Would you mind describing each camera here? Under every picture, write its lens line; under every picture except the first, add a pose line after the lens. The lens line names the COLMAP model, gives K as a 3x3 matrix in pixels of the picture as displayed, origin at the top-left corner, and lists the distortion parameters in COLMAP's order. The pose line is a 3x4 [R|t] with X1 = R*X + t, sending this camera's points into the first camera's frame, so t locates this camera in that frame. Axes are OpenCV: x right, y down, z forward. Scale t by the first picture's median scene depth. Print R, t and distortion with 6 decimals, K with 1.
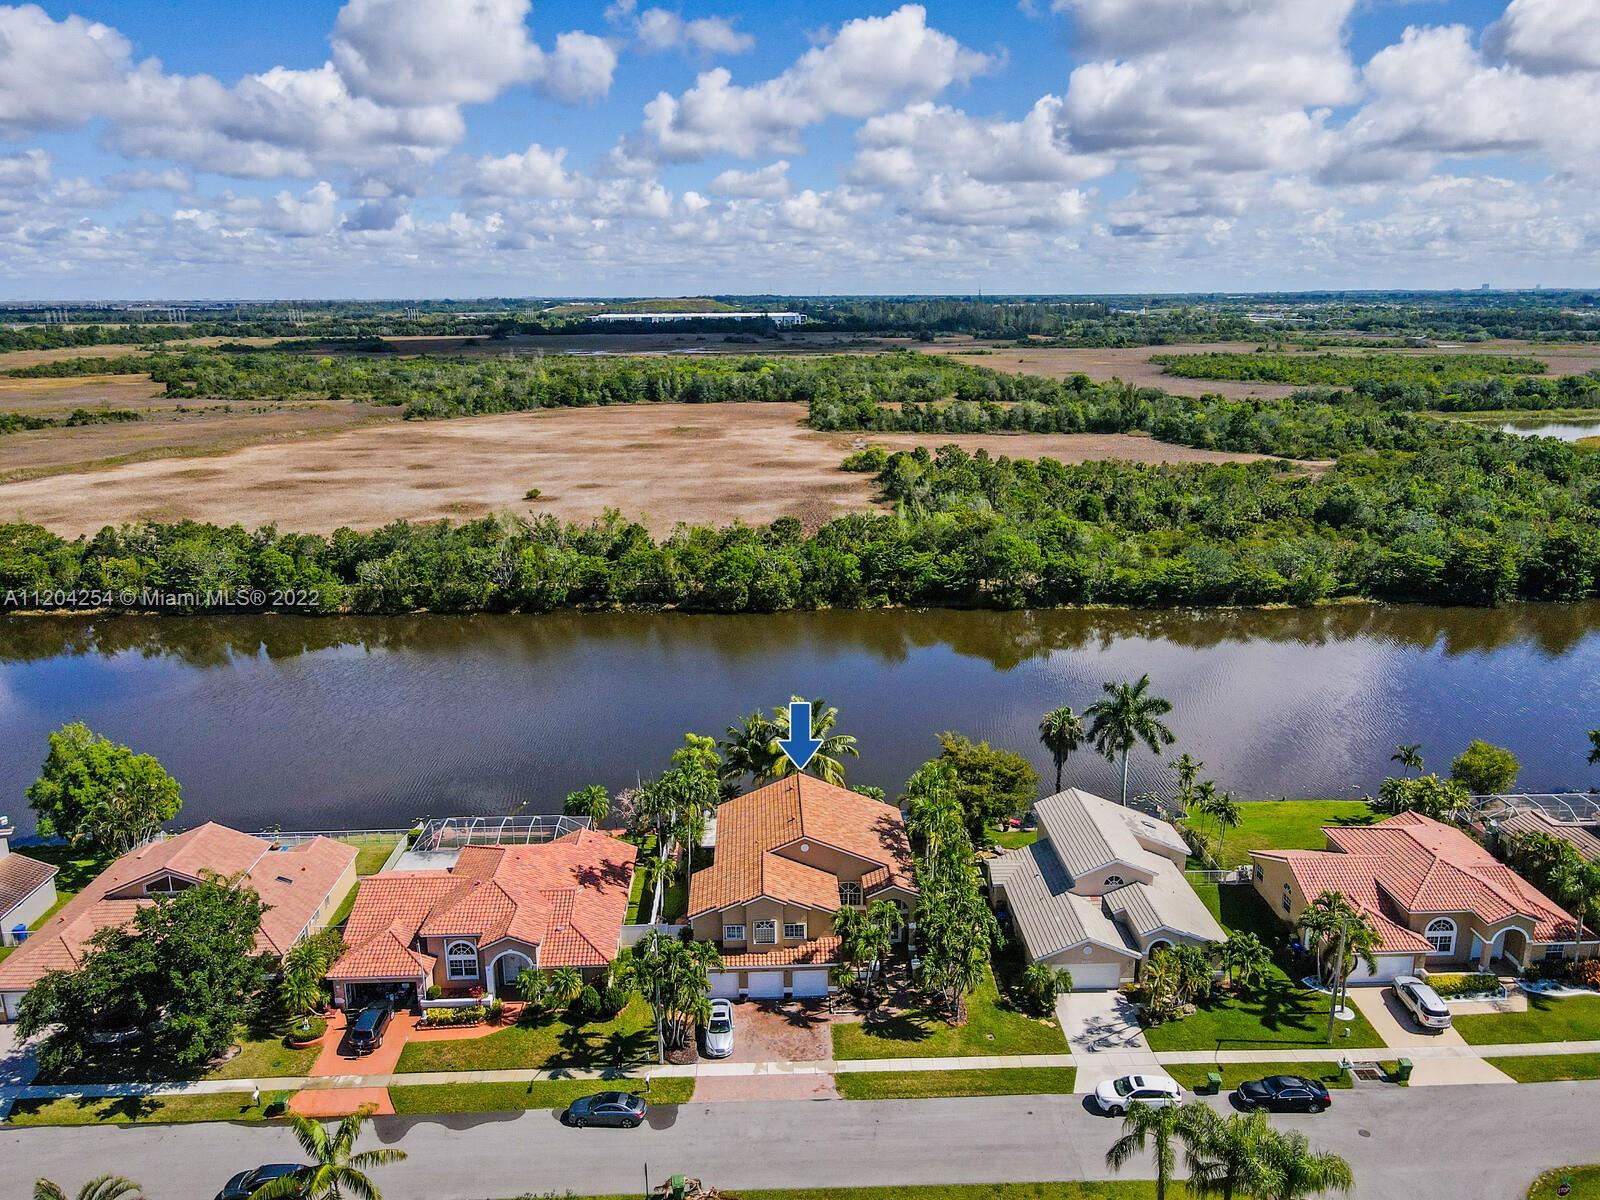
lens RADIAL K [[1181.5, 0, 802.3], [0, 1181.5, 639.6], [0, 0, 1]] dist [-0.001075, 0.001349]
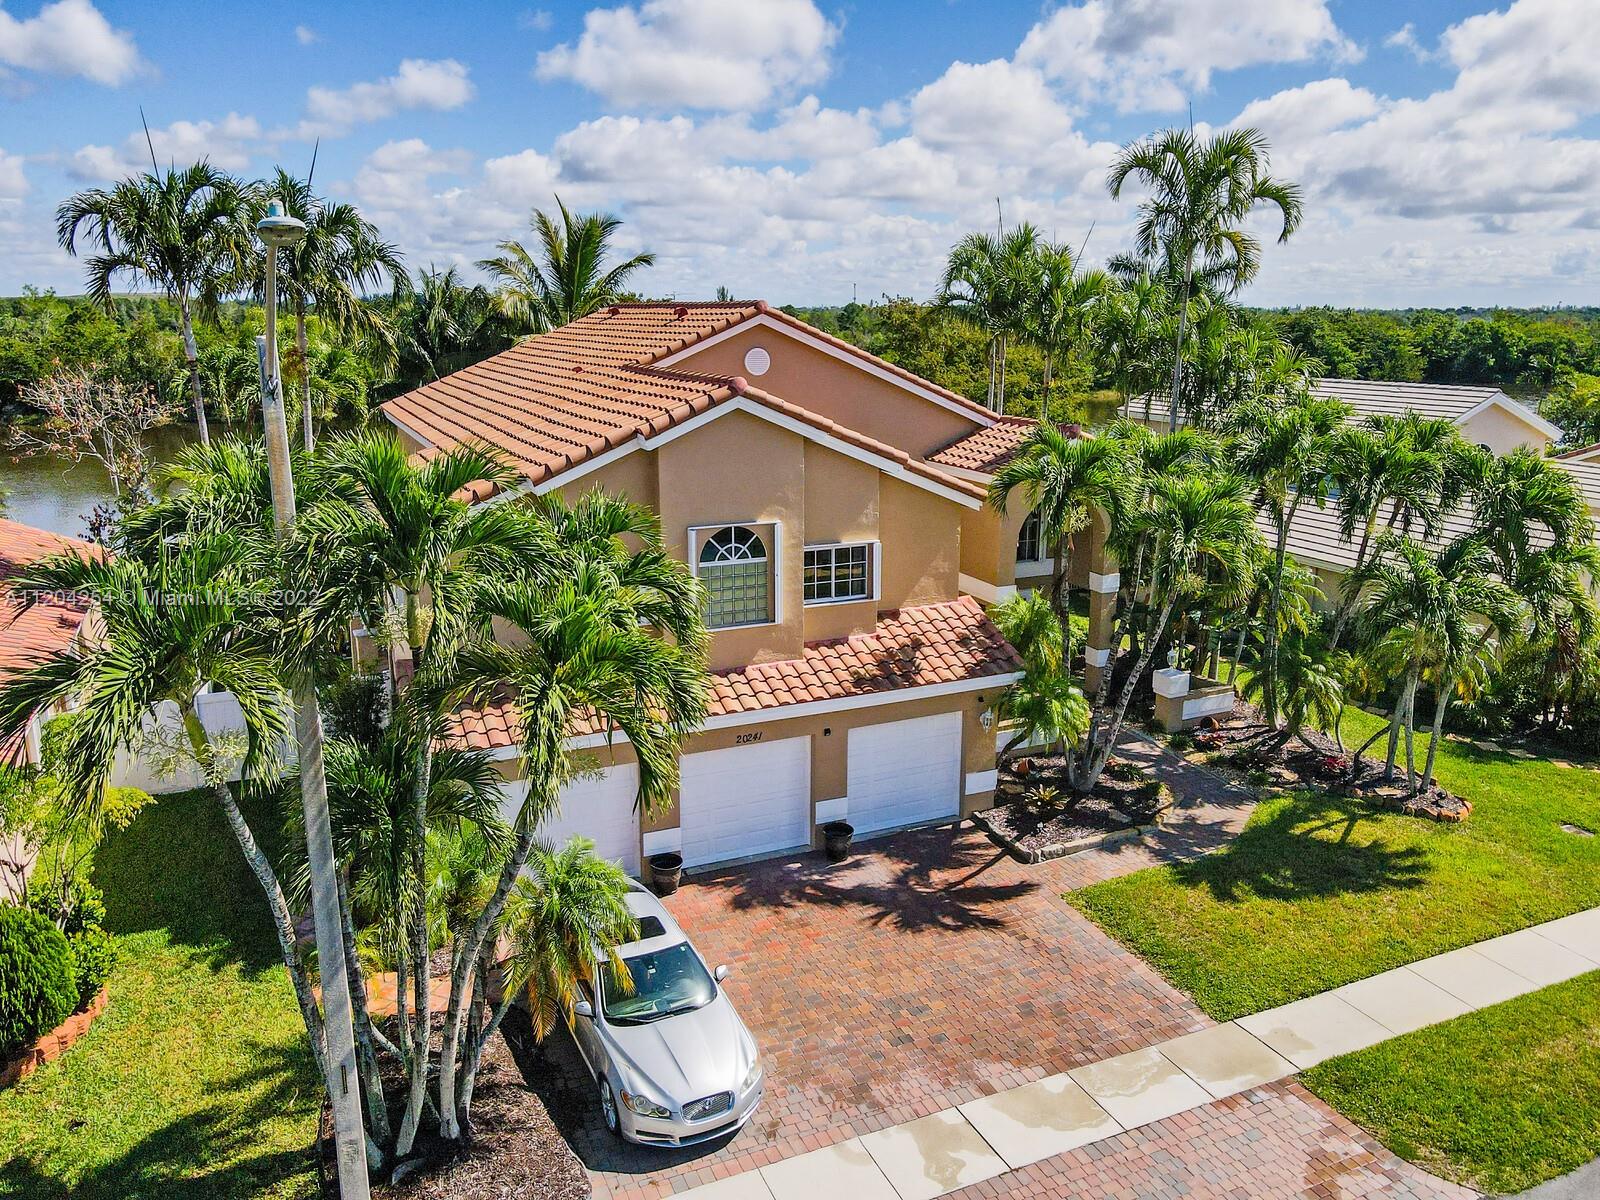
lens RADIAL K [[1173.1, 0, 800.0], [0, 1173.1, 600.0], [0, 0, 1]] dist [0.011232, 0.003017]
pose [[0.922268, -0.080344, 0.378108, -0.109399], [0.102174, 0.994041, -0.037995, 0.260891], [-0.372802, 0.073675, 0.924981, 0.767896]]
